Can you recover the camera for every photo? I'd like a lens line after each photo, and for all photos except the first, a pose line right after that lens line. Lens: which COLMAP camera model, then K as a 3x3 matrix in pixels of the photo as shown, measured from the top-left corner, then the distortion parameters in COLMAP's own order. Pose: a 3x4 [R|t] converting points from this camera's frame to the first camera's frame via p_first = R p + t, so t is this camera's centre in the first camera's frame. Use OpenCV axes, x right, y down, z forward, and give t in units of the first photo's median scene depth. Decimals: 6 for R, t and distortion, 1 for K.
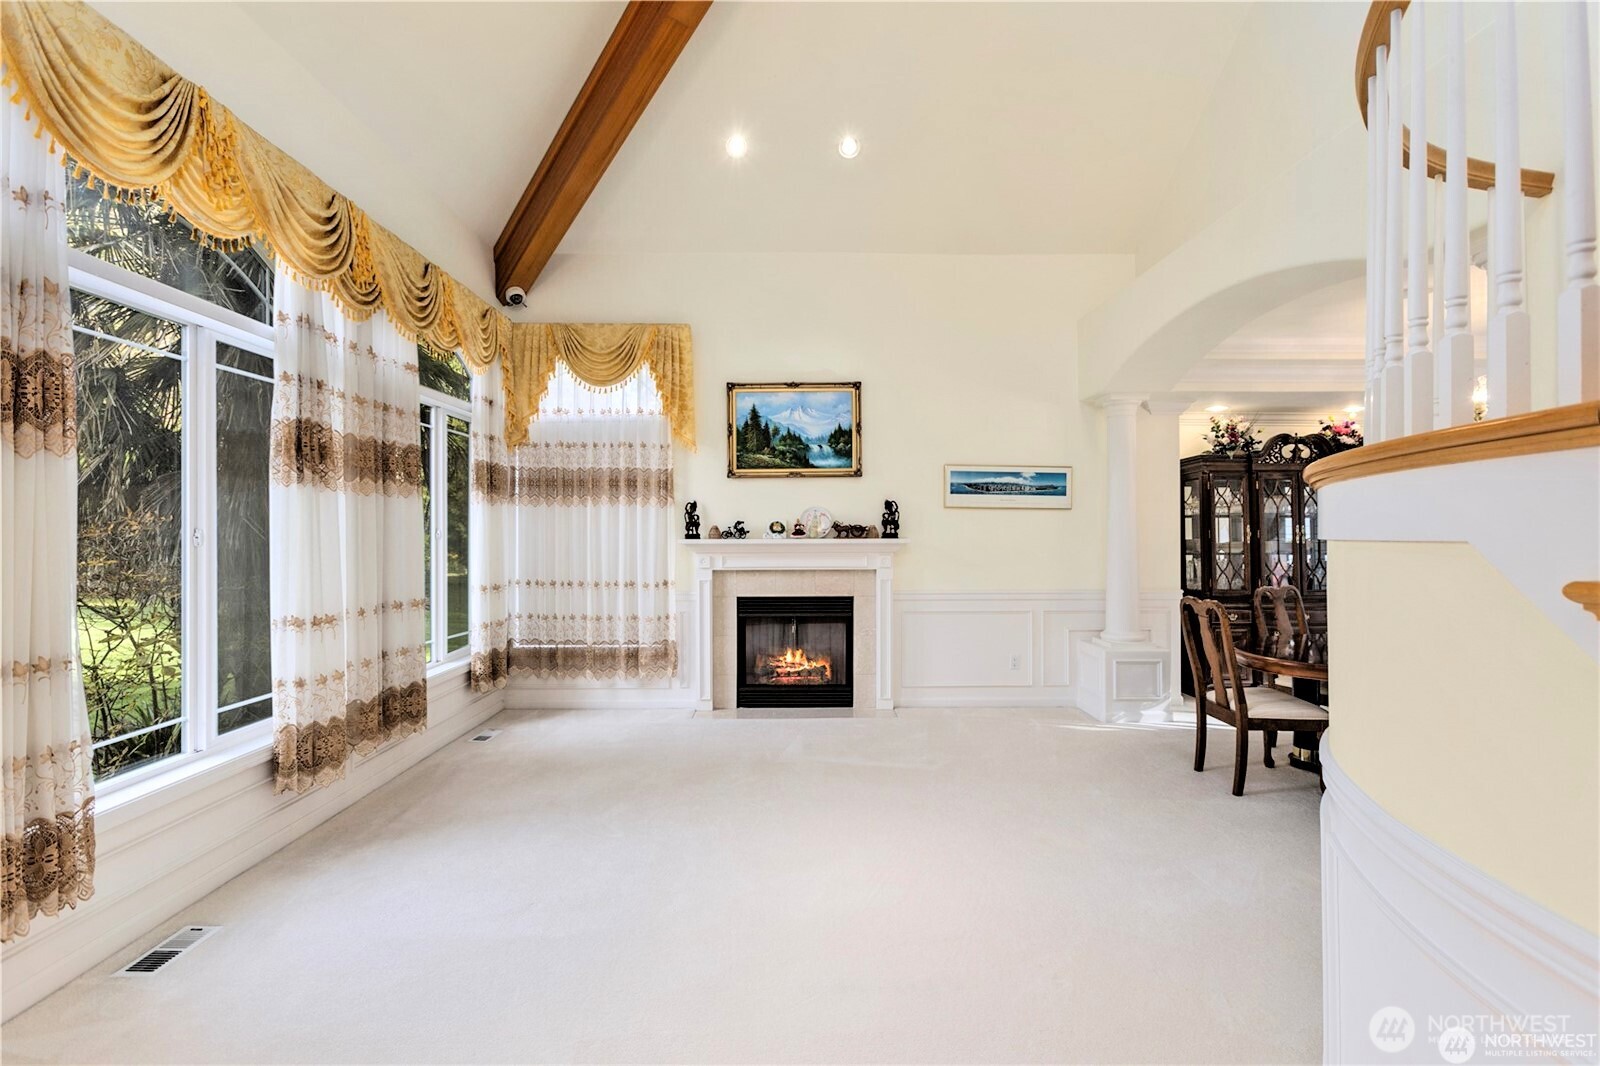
lens RADIAL K [[706.8, 0, 802.7], [0, 706.8, 522.8], [0, 0, 1]] dist [-0.014892, 0.004957]
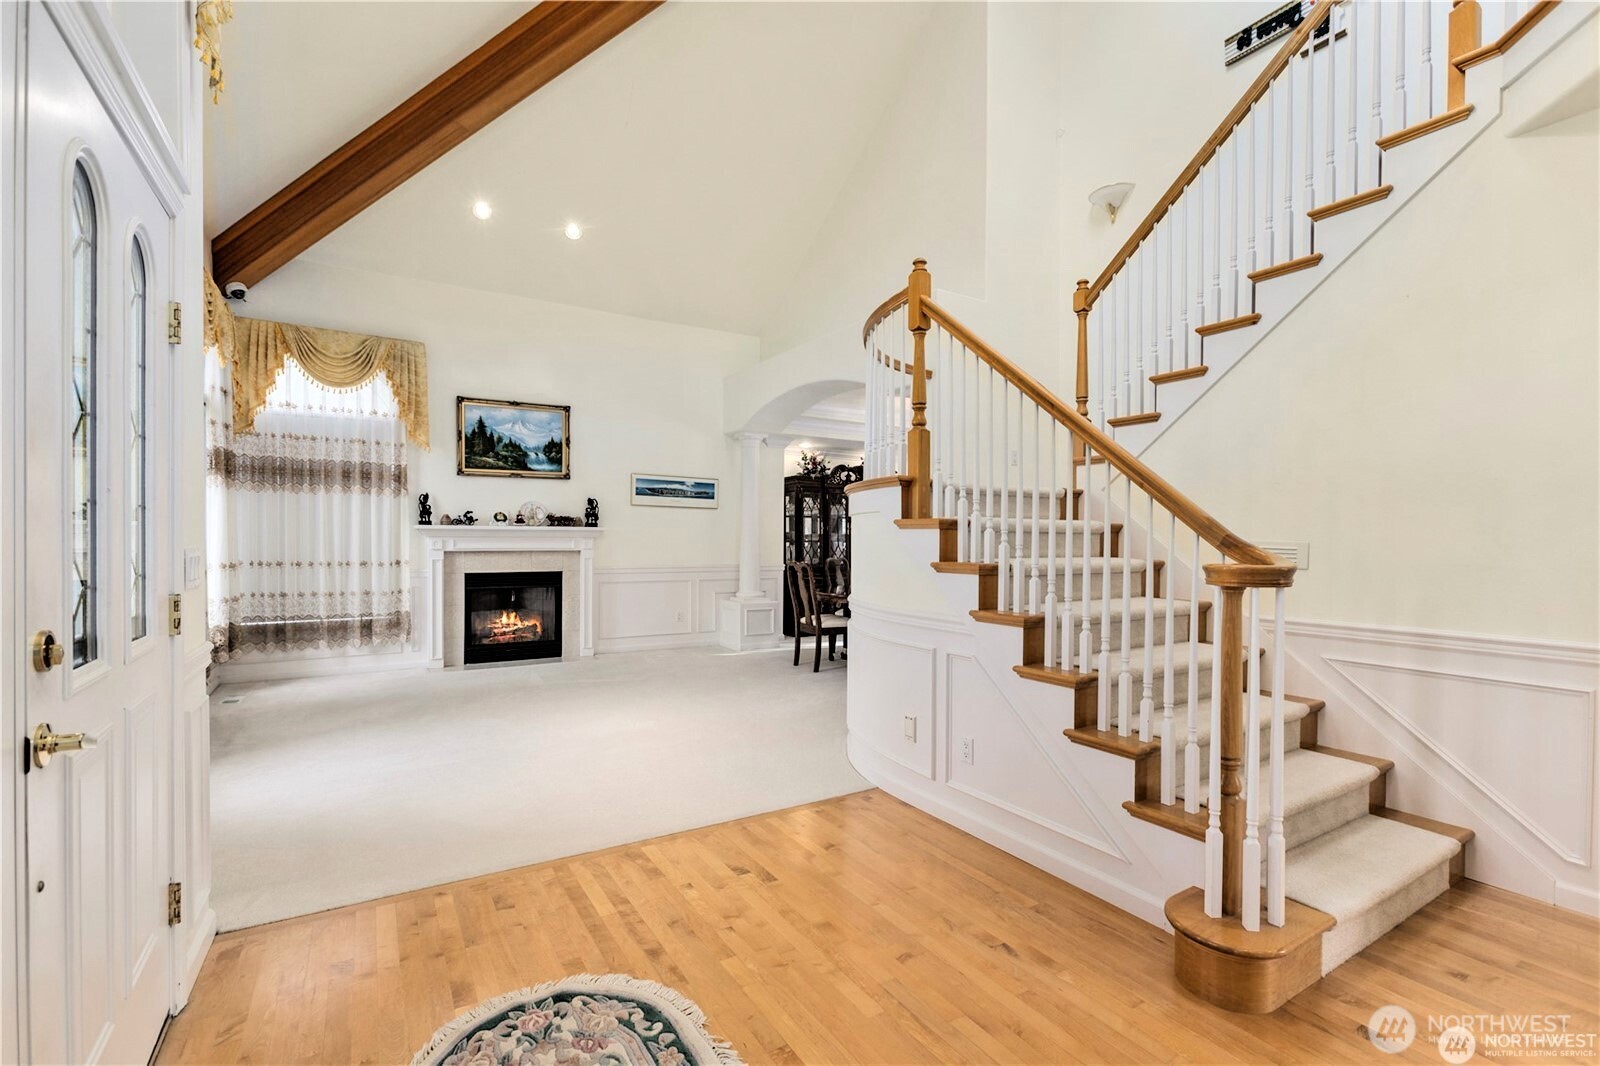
lens RADIAL K [[706.8, 0, 799.1], [0, 706.8, 535.7], [0, 0, 1]] dist [-0.014892, 0.004957]
pose [[0.858810, 0.008850, 0.512218, -0.220766], [-0.015477, 0.999843, 0.008675, 0.020795], [-0.512060, -0.015378, 0.858812, -0.333132]]
